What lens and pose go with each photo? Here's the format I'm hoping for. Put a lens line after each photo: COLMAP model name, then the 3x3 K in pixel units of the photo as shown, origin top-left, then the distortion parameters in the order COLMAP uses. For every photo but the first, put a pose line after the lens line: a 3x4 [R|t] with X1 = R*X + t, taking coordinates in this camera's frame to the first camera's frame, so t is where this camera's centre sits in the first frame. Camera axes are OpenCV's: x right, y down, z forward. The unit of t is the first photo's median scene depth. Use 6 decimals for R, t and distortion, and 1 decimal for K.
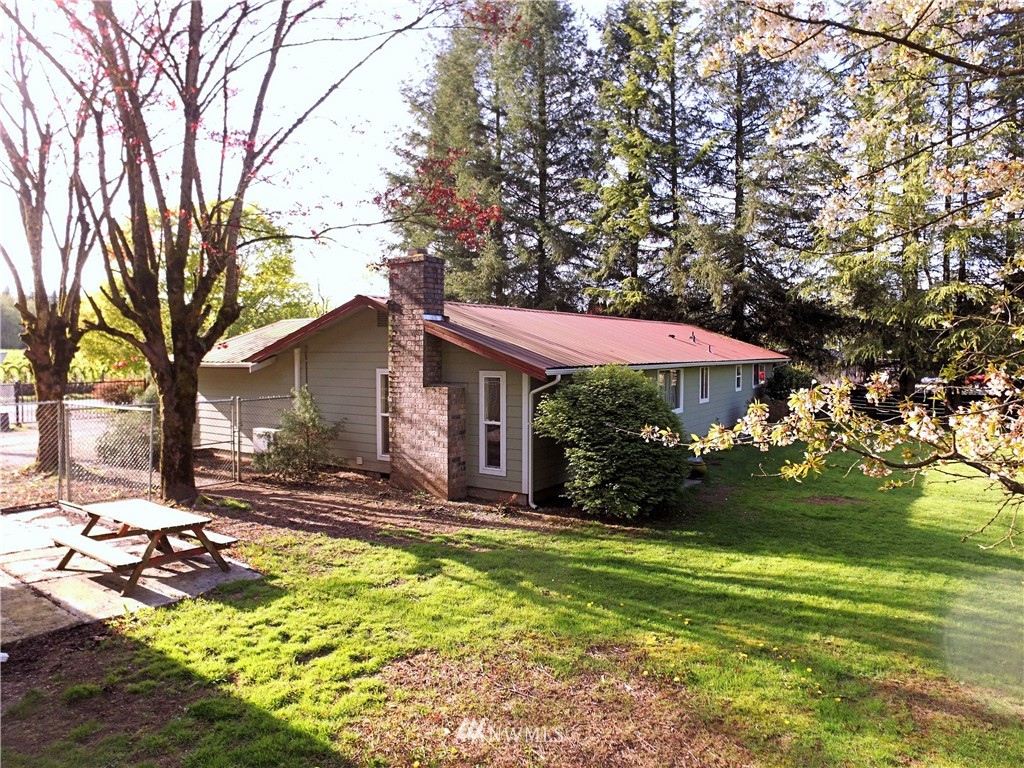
lens RADIAL K [[652.7, 0, 512.0], [0, 652.7, 384.0], [0, 0, 1]] dist [-0.127821, 0.076847]
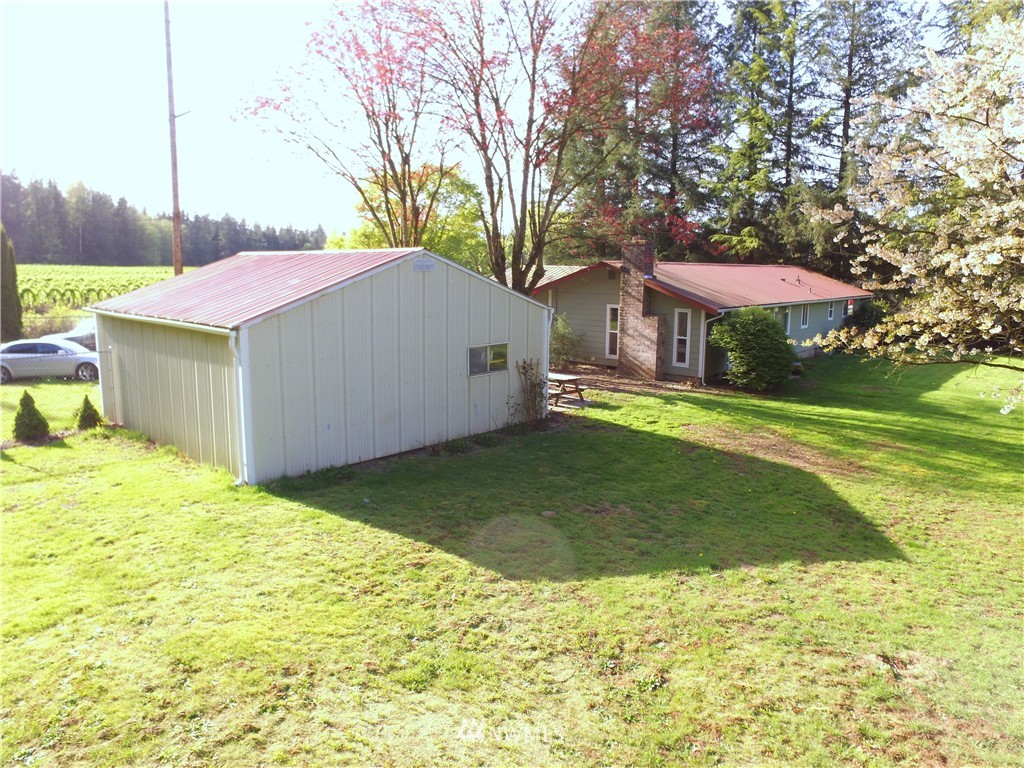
lens RADIAL K [[652.7, 0, 512.0], [0, 652.7, 384.0], [0, 0, 1]] dist [-0.127821, 0.076847]
pose [[0.990414, 0.029284, -0.134992, -0.244262], [-0.011665, 0.991510, 0.129510, -0.038225], [0.137639, -0.126694, 0.982346, -0.804408]]
